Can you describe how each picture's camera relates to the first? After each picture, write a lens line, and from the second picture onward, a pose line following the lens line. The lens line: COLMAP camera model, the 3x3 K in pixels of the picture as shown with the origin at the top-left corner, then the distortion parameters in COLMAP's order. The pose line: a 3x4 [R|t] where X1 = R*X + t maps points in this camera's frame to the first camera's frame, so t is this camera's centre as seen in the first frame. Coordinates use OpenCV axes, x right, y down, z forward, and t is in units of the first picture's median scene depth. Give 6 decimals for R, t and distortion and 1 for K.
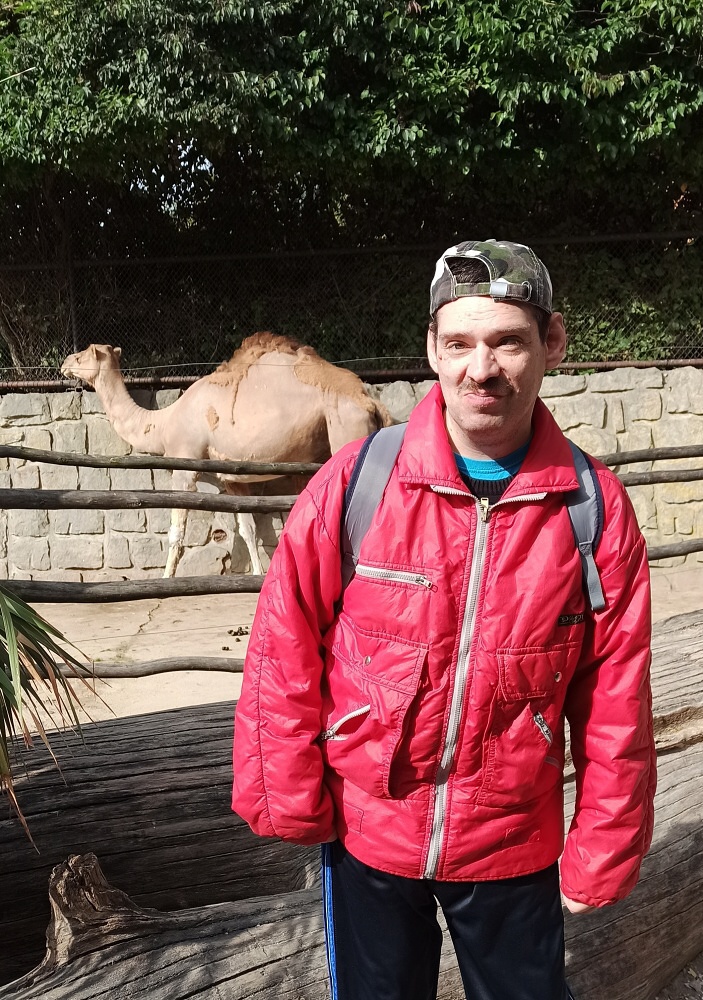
lens RADIAL K [[1590.4, 0, 351.6], [0, 1590.4, 499.7], [0, 0, 1]] dist [0.105465, 0.000000]
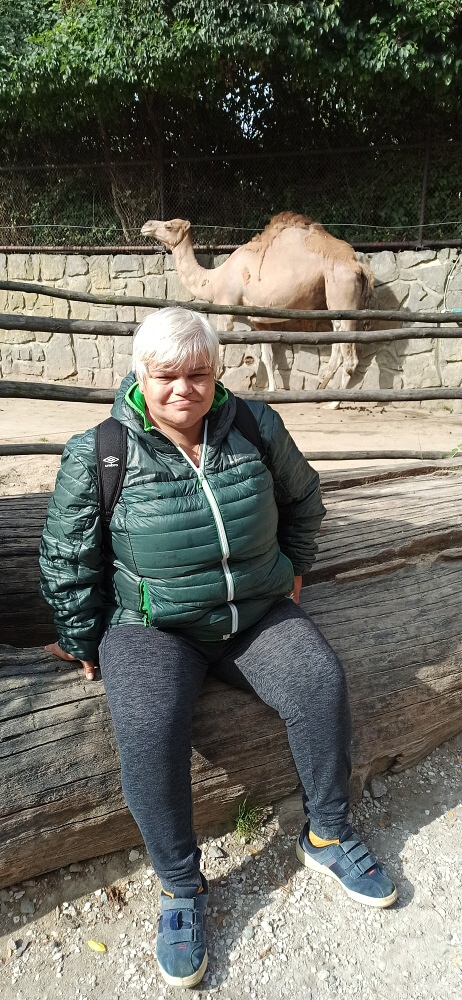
lens RADIAL K [[936.4, 0, 228.3], [0, 936.4, 501.7], [0, 0, 1]] dist [0.079827, -0.054024]
pose [[0.968371, 0.085433, -0.234433, 0.109719], [-0.044373, 0.983543, 0.175139, 0.000458], [0.245538, -0.159197, 0.956226, 0.172065]]
